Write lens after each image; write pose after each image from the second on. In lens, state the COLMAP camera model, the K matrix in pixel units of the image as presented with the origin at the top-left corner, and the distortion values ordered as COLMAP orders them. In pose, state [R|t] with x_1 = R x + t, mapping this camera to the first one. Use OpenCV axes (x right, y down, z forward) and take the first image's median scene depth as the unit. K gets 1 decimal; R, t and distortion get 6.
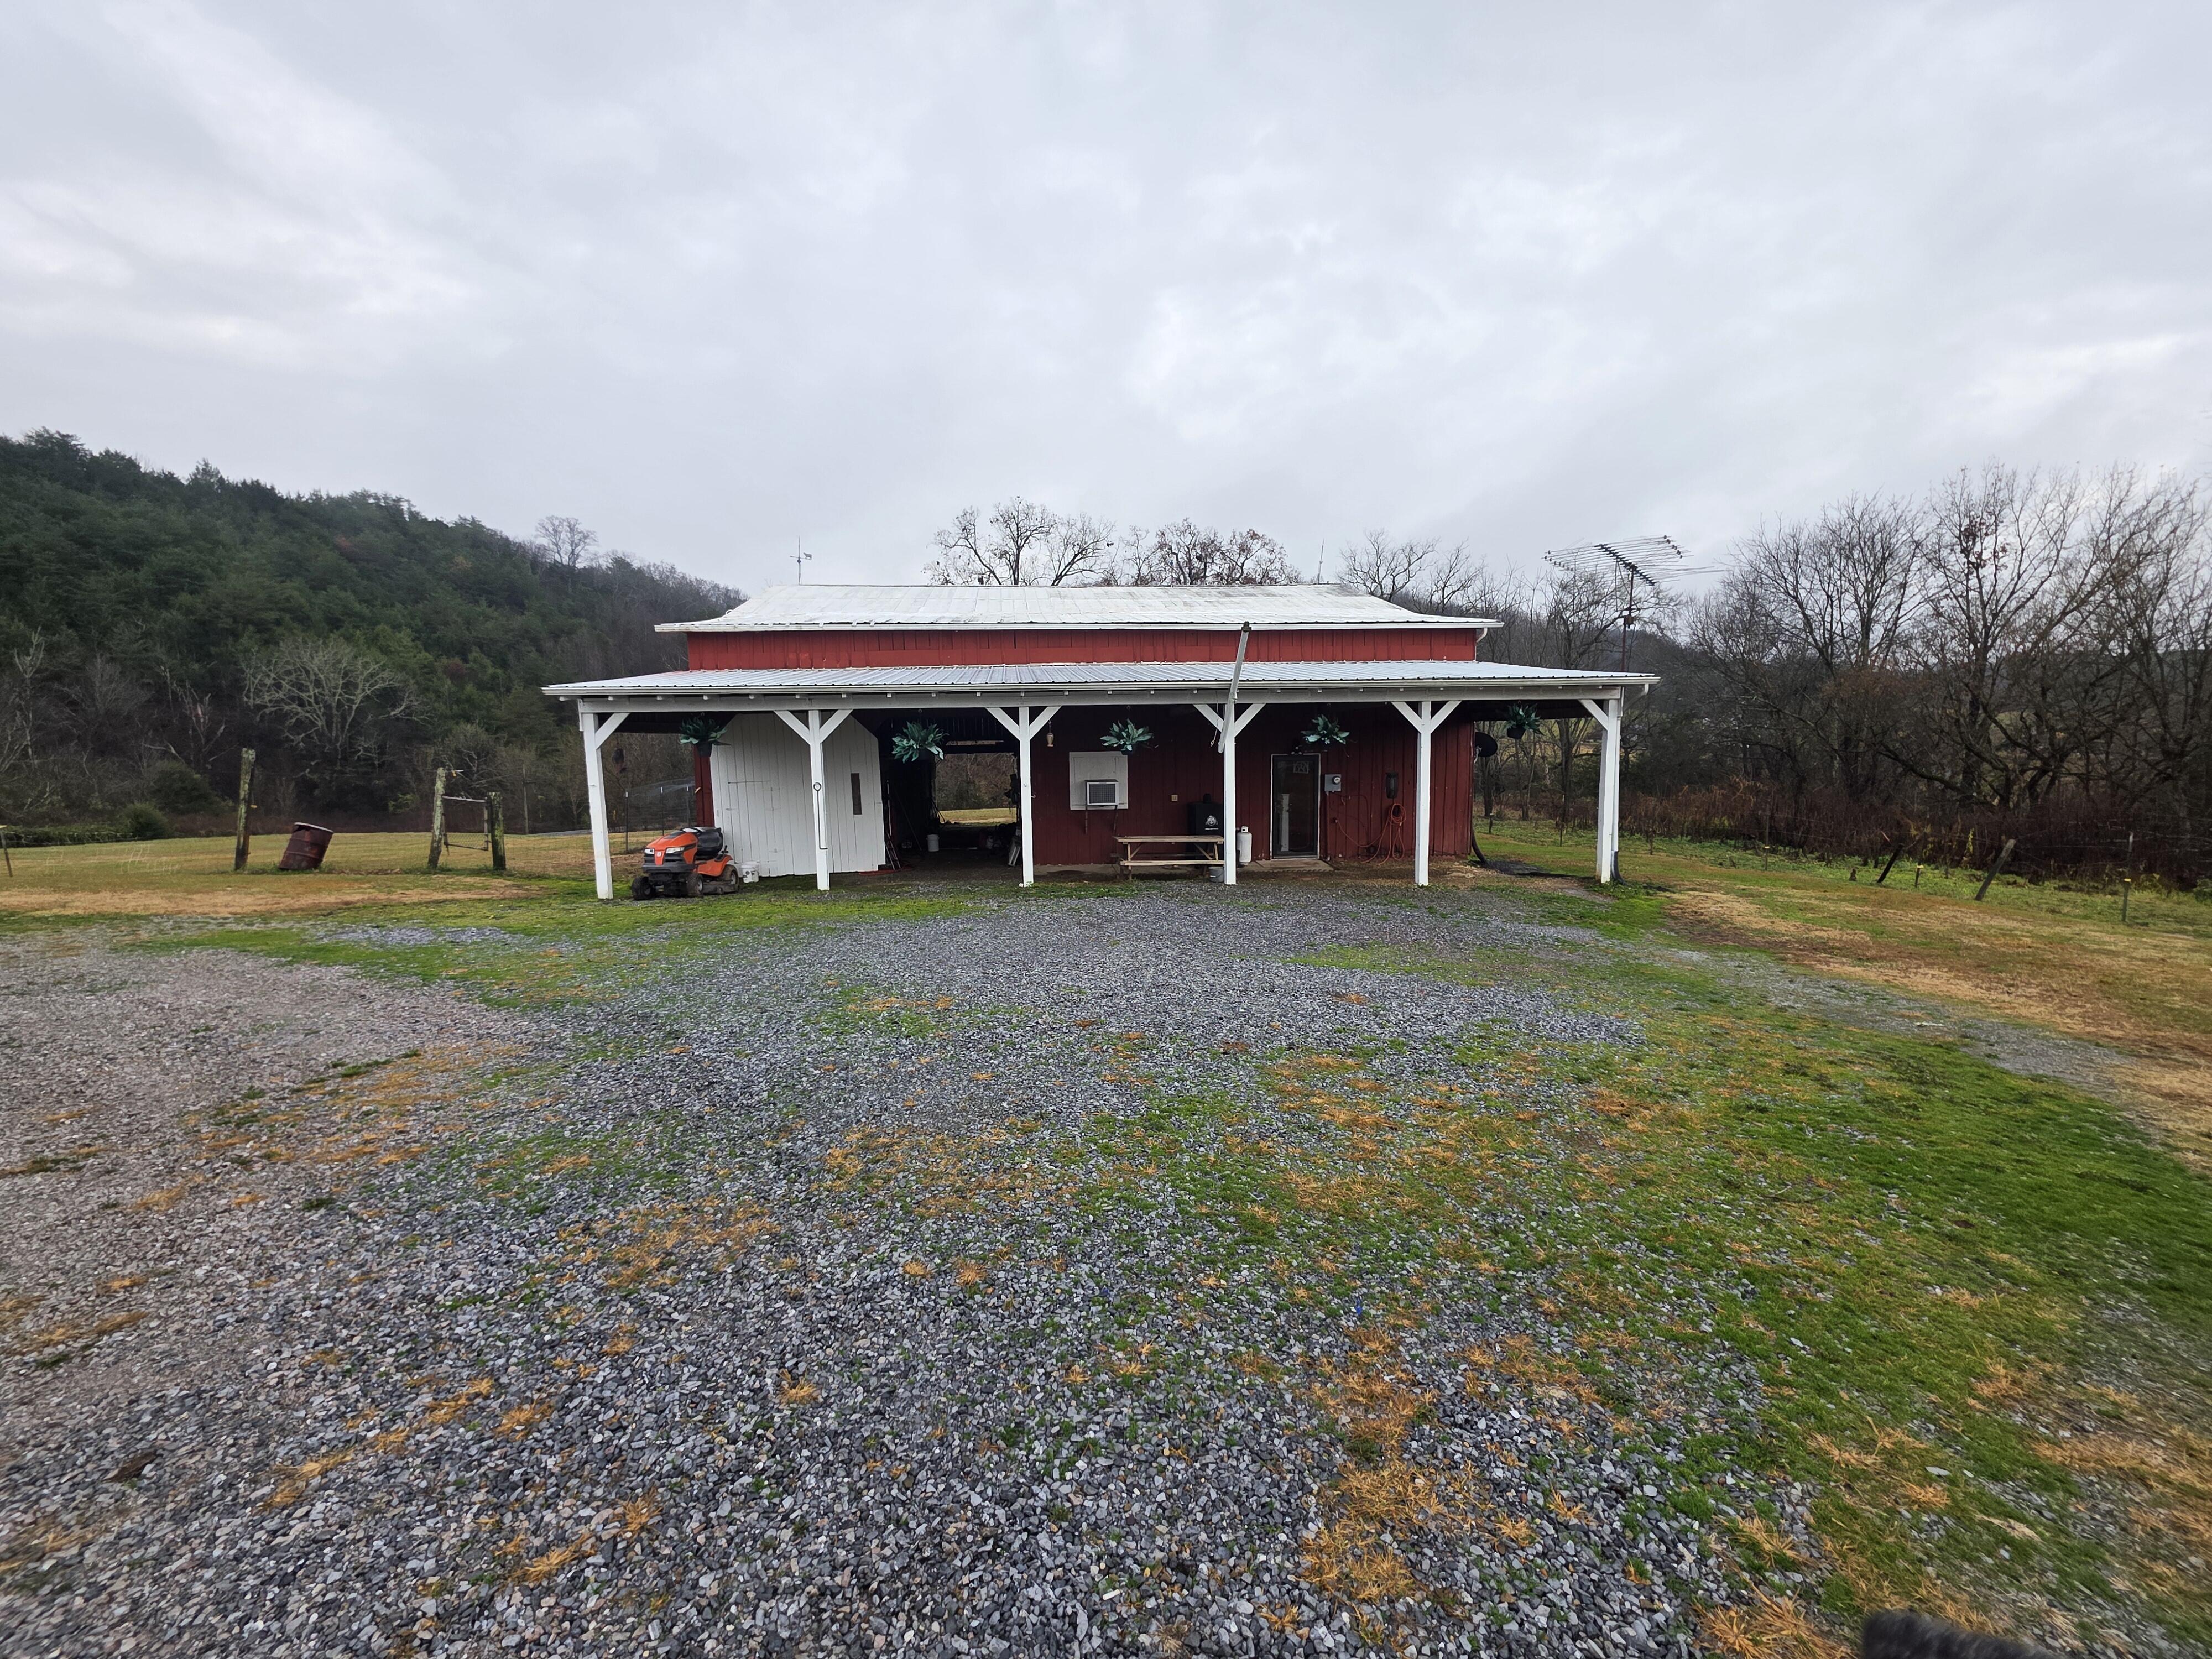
lens RADIAL K [[881.1, 0, 1113.9], [0, 881.1, 835.9], [0, 0, 1]] dist [-0.002663, -0.000127]
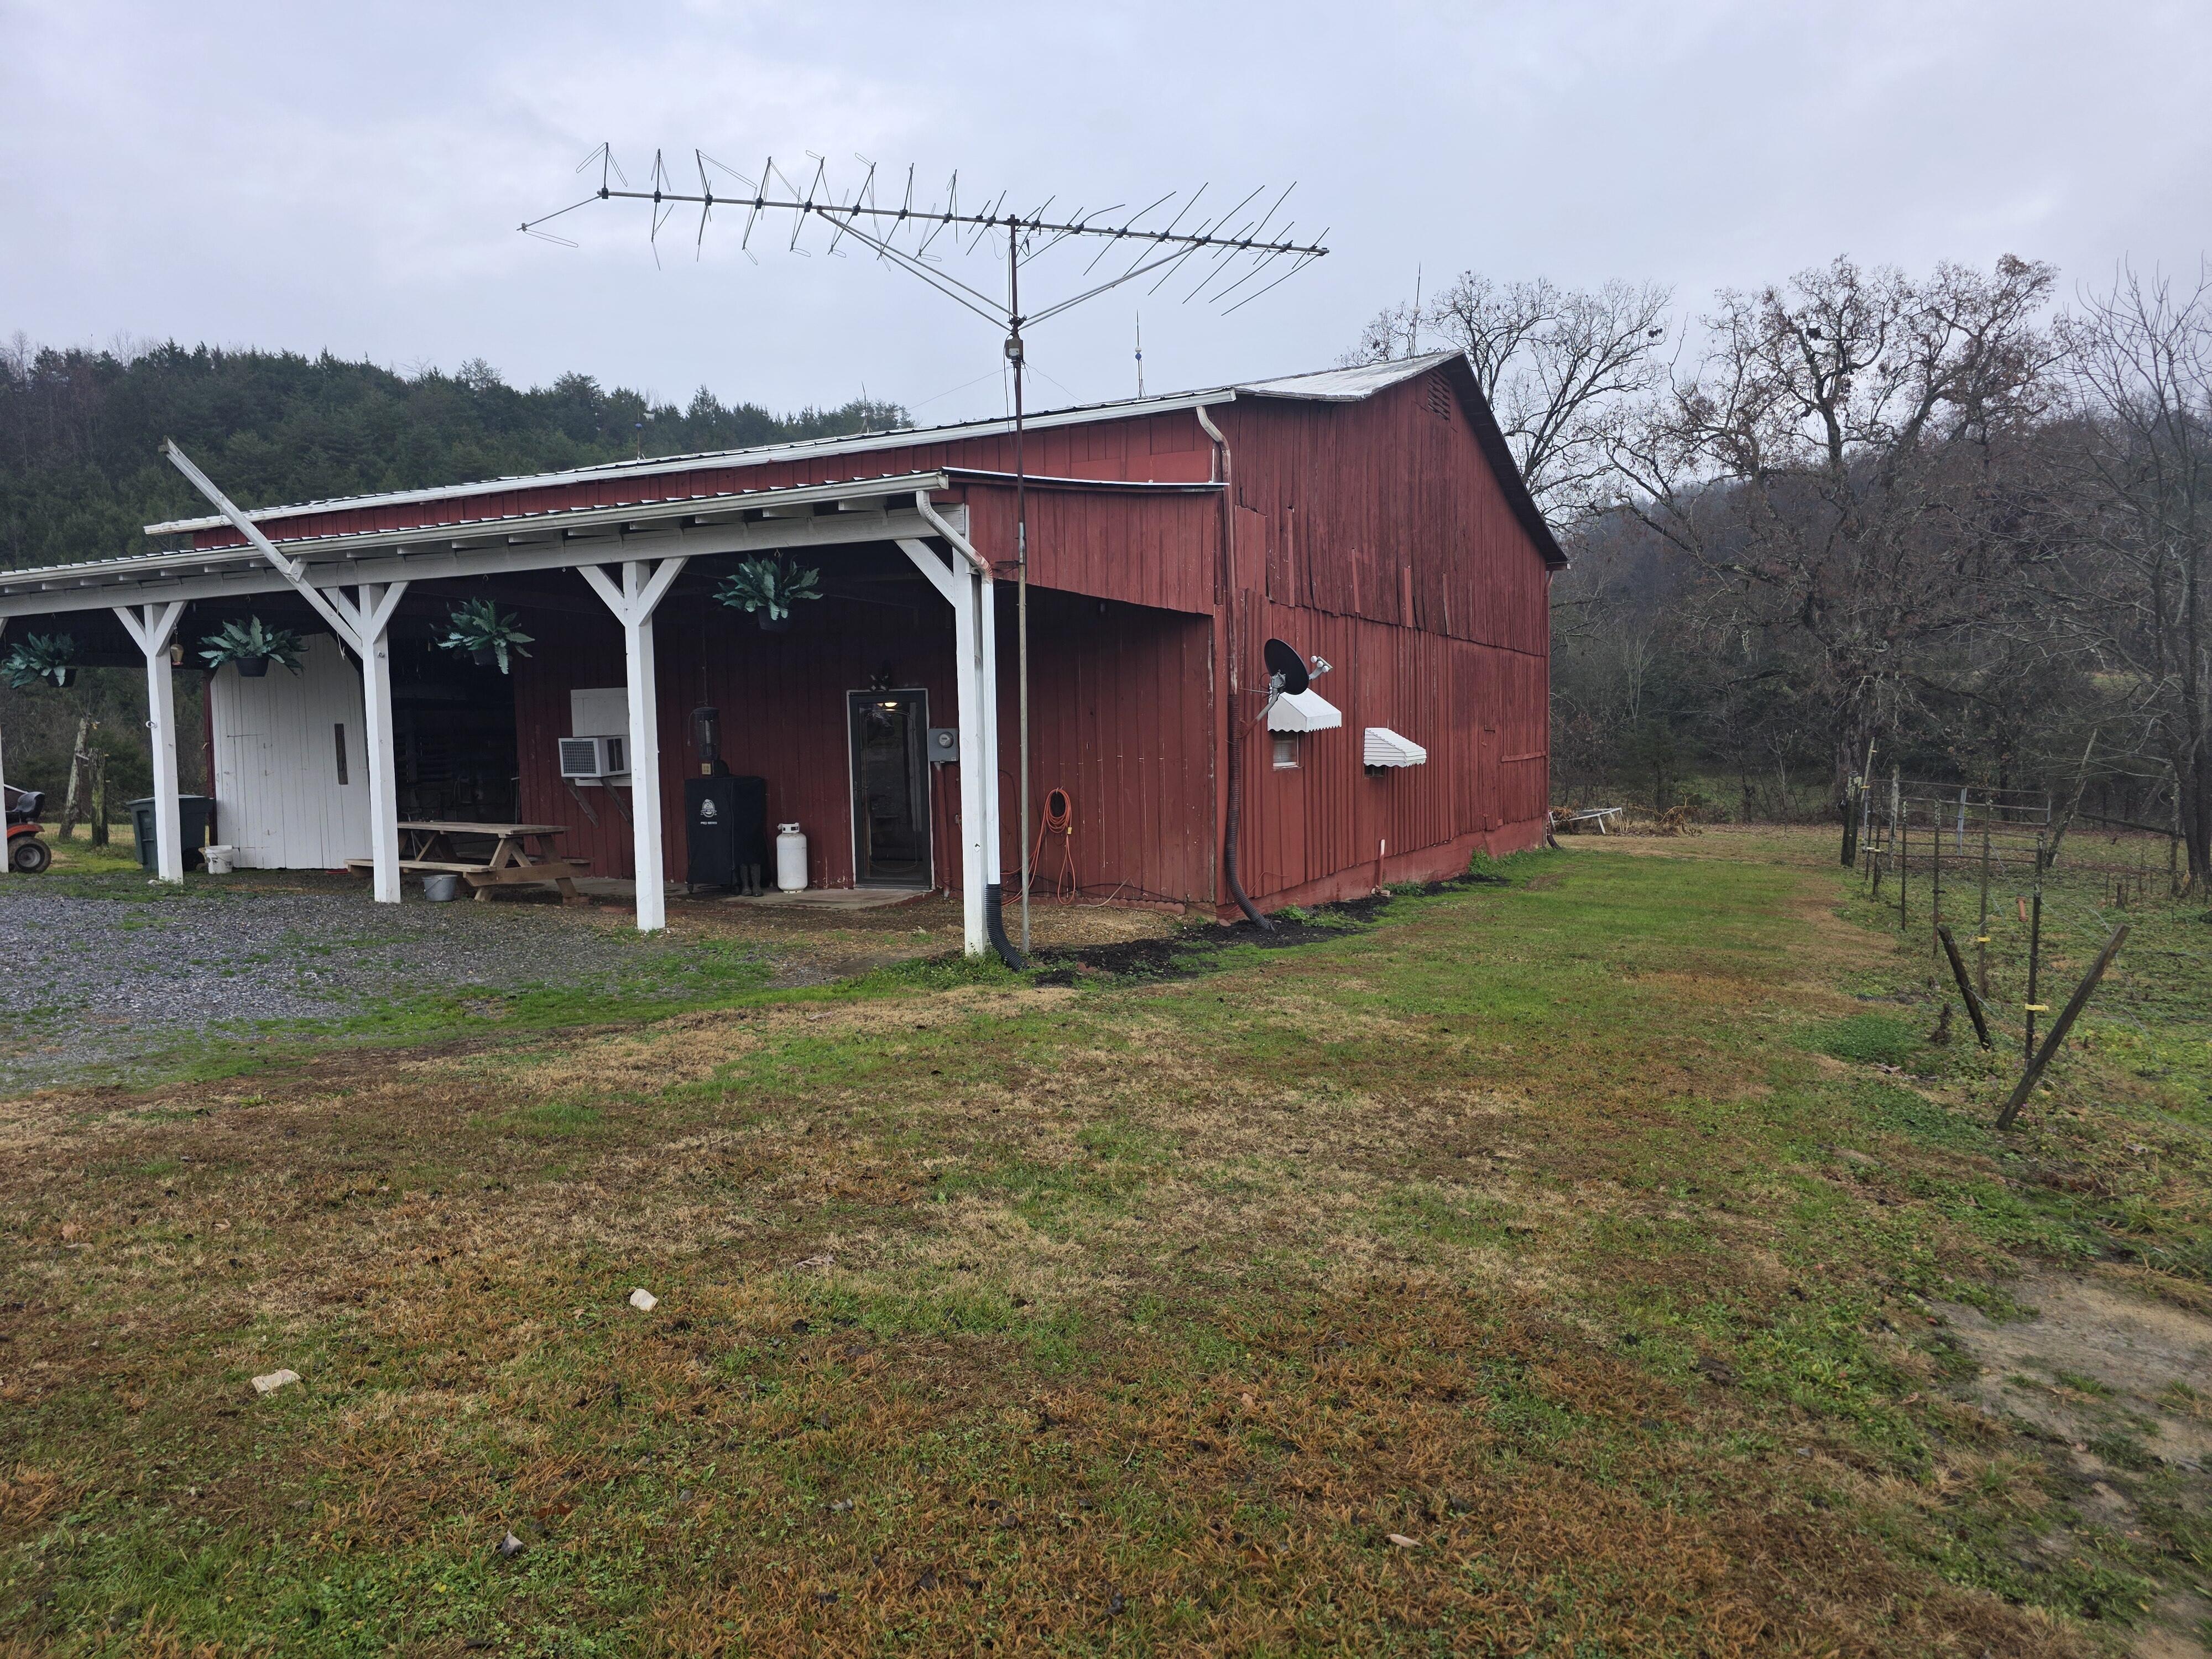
lens RADIAL K [[1484.3, 0, 1140.2], [0, 1484.3, 833.5], [0, 0, 1]] dist [0.048759, -0.038191]
pose [[0.838887, 0.037245, -0.543030, 1.014808], [-0.055756, 0.998288, -0.017663, -0.000182], [0.541443, 0.045094, 0.839527, 0.429915]]
